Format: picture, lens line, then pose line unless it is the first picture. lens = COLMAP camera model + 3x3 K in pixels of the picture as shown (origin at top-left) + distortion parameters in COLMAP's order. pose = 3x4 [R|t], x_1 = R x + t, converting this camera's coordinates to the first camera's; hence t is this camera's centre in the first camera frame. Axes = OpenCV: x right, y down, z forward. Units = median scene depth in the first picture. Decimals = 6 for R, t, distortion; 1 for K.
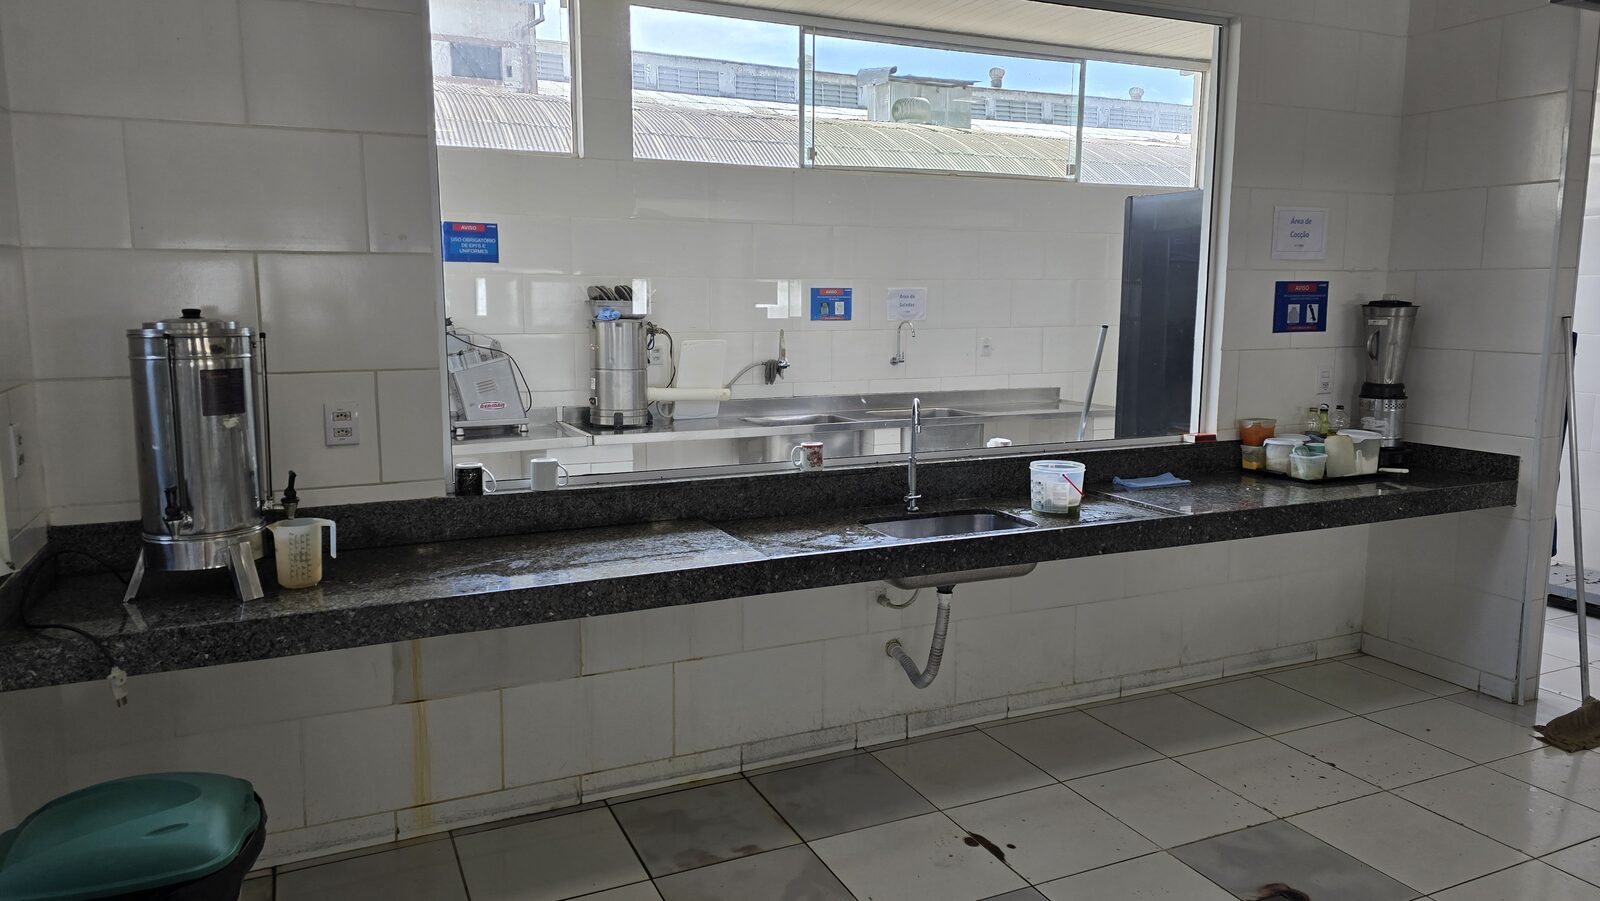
lens RADIAL K [[1084.8, 0, 800.3], [0, 1084.8, 445.8], [0, 0, 1]] dist [0.037154, -0.001544]
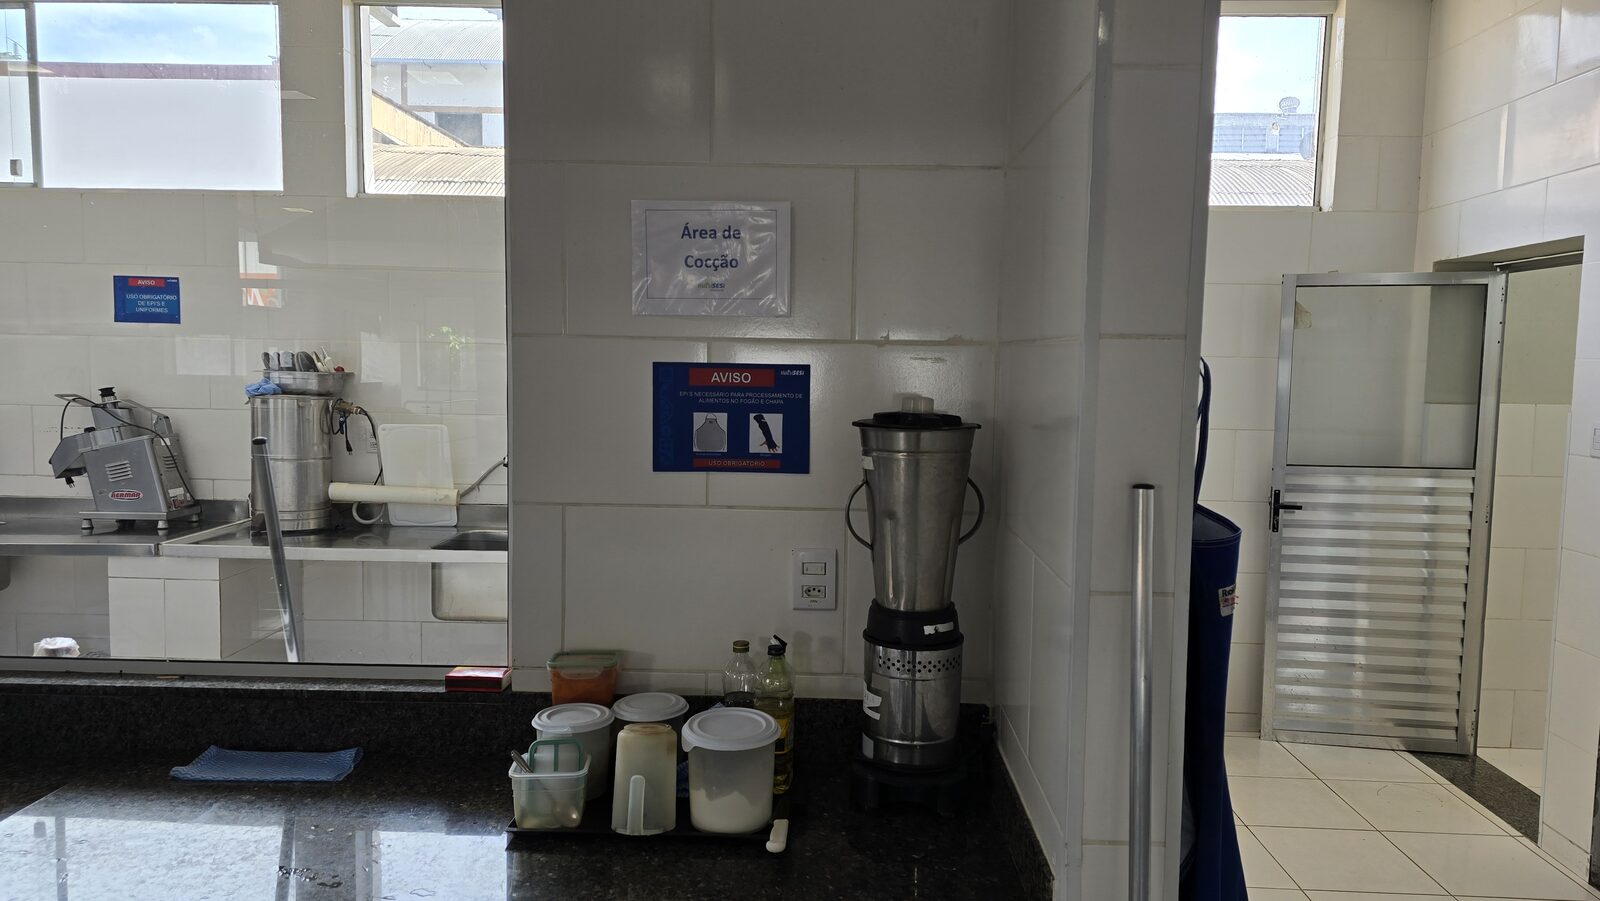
lens RADIAL K [[1084.8, 0, 800.6], [0, 1084.8, 452.2], [0, 0, 1]] dist [0.037154, -0.001544]
pose [[0.891237, 0.053651, -0.450353, 0.680644], [-0.079400, 0.996101, -0.038463, -0.096270], [0.446533, 0.070037, 0.892022, 0.599544]]
